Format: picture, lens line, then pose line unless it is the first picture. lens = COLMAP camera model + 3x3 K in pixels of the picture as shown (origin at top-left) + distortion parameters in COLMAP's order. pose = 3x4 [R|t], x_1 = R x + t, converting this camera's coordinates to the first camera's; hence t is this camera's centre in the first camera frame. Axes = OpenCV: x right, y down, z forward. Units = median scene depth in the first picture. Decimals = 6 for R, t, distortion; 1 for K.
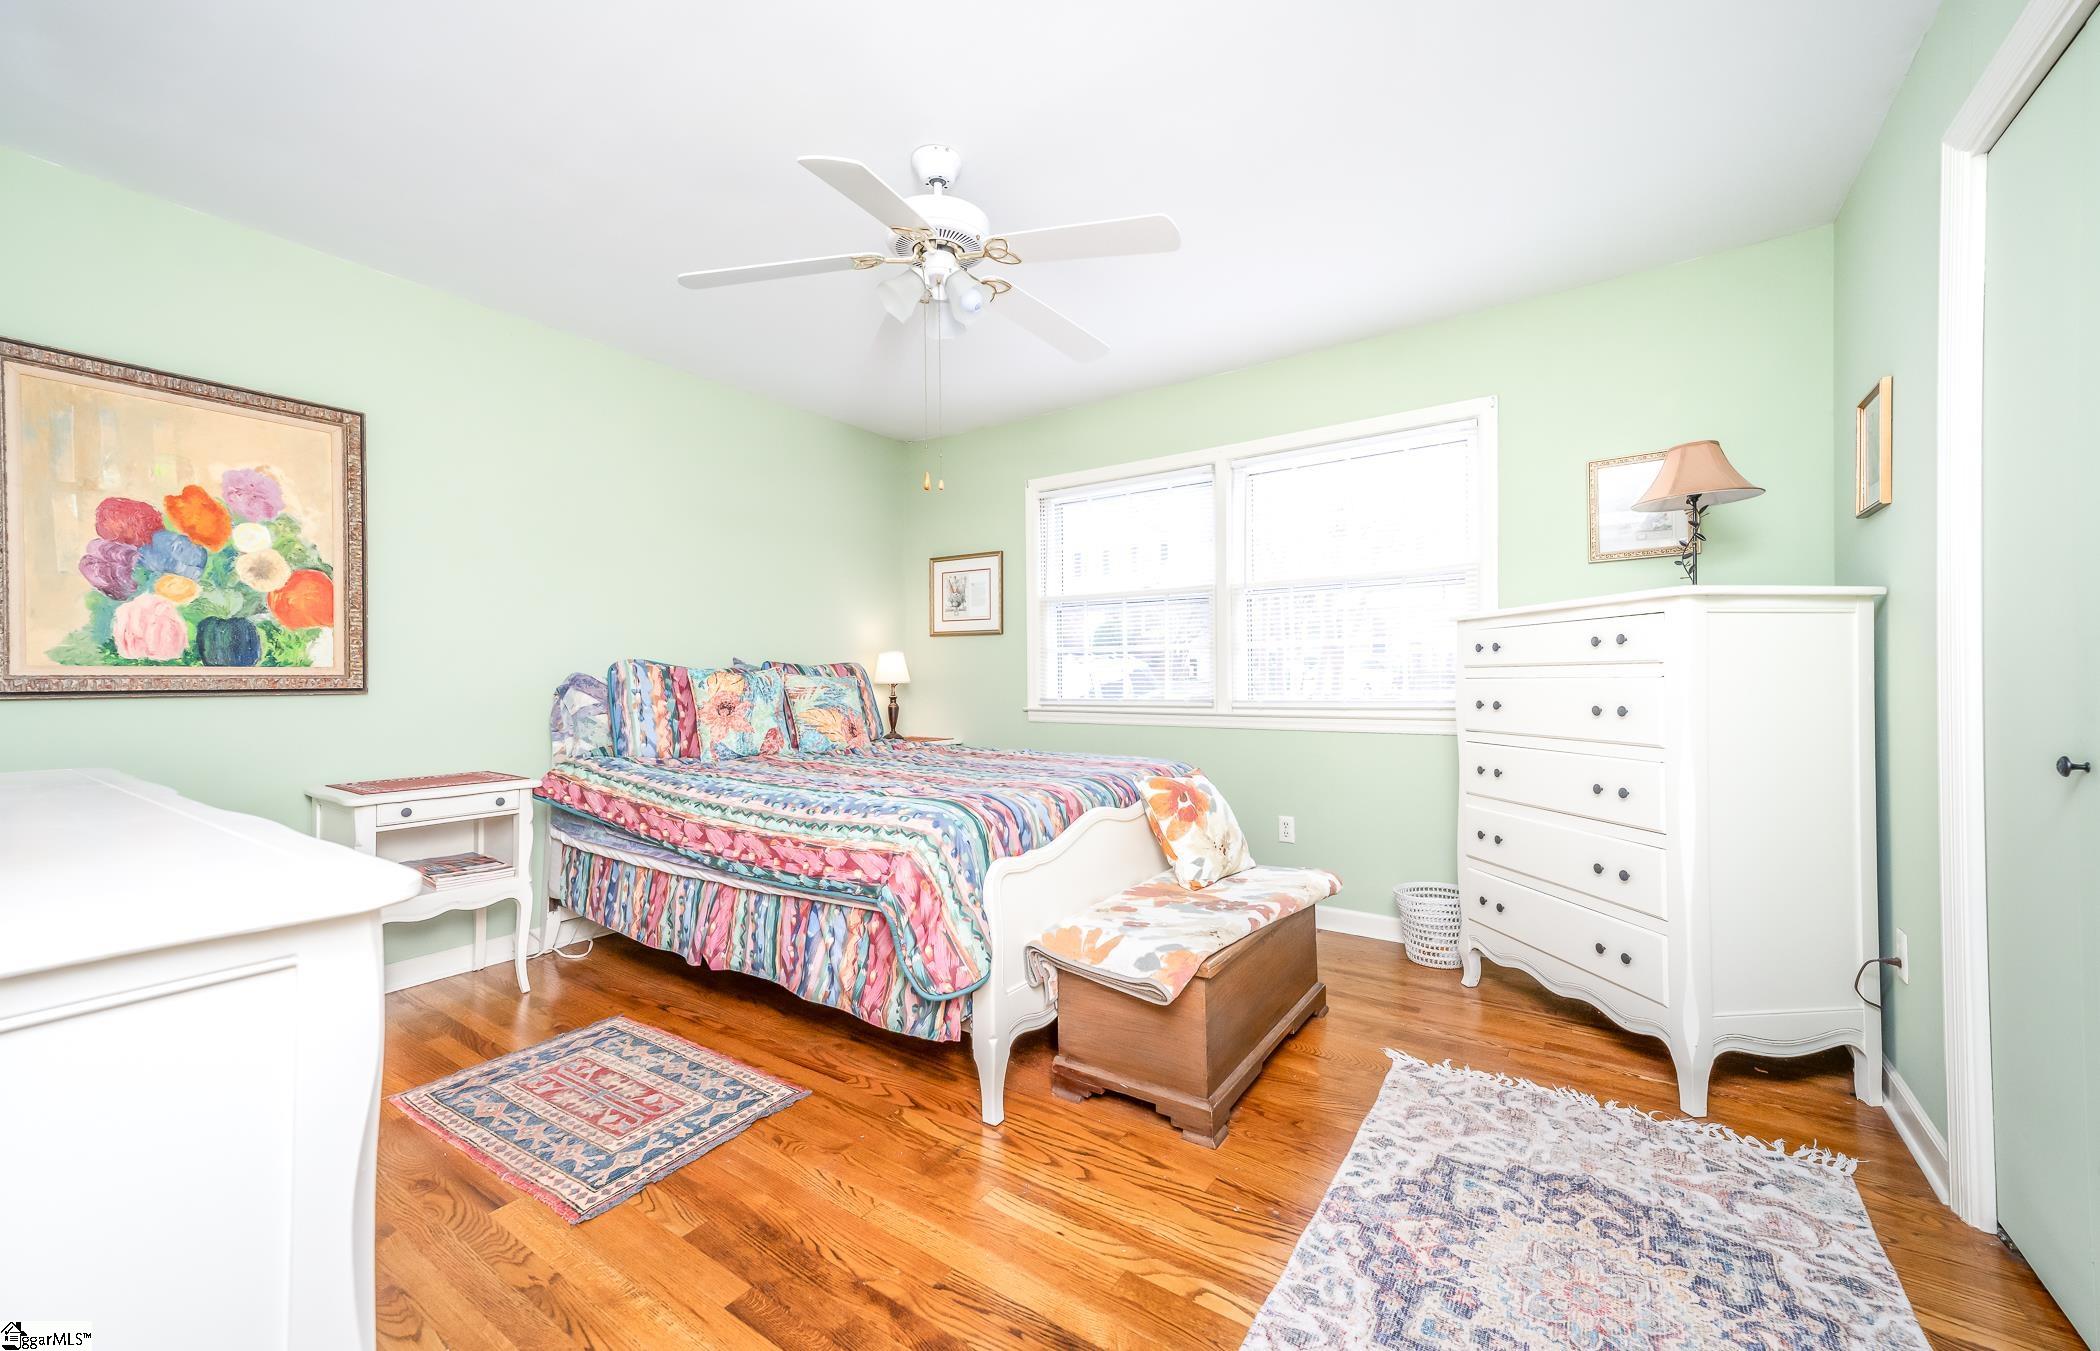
lens RADIAL K [[803.2, 0, 1050.0], [0, 803.2, 675.5], [0, 0, 1]] dist [0.015545, 0.000061]
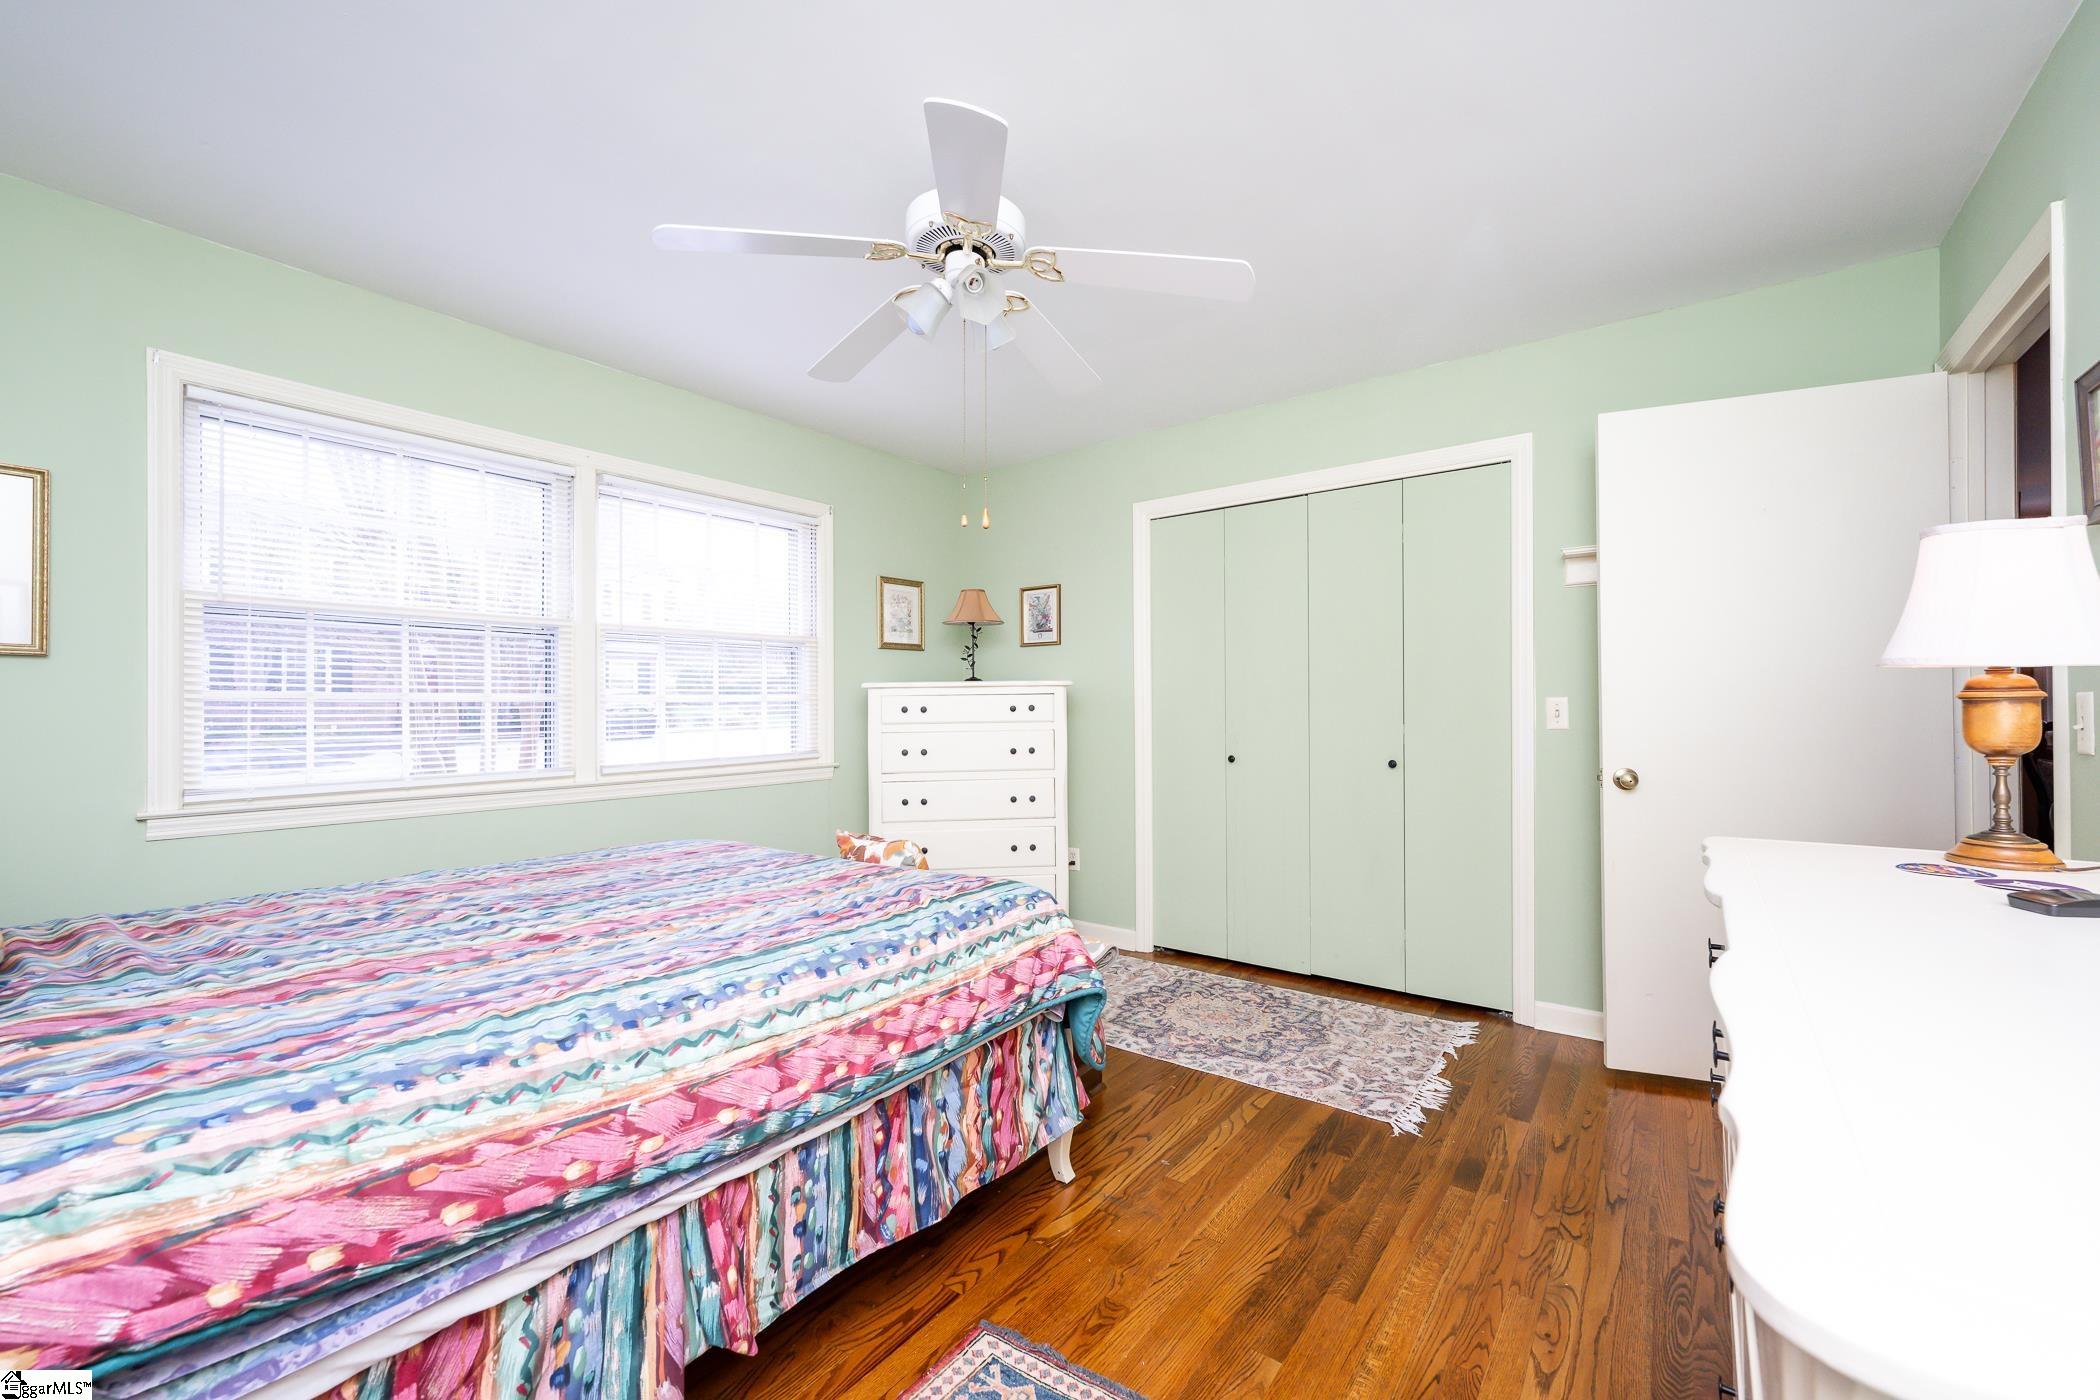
lens RADIAL K [[830.3, 0, 1050.0], [0, 830.3, 700.0], [0, 0, 1]] dist [0.000611, 0.000036]
pose [[0.051817, 0.018062, 0.998493, -0.935568], [0.007390, 0.999802, -0.018469, -0.026736], [-0.998629, 0.008336, 0.051673, 0.797530]]
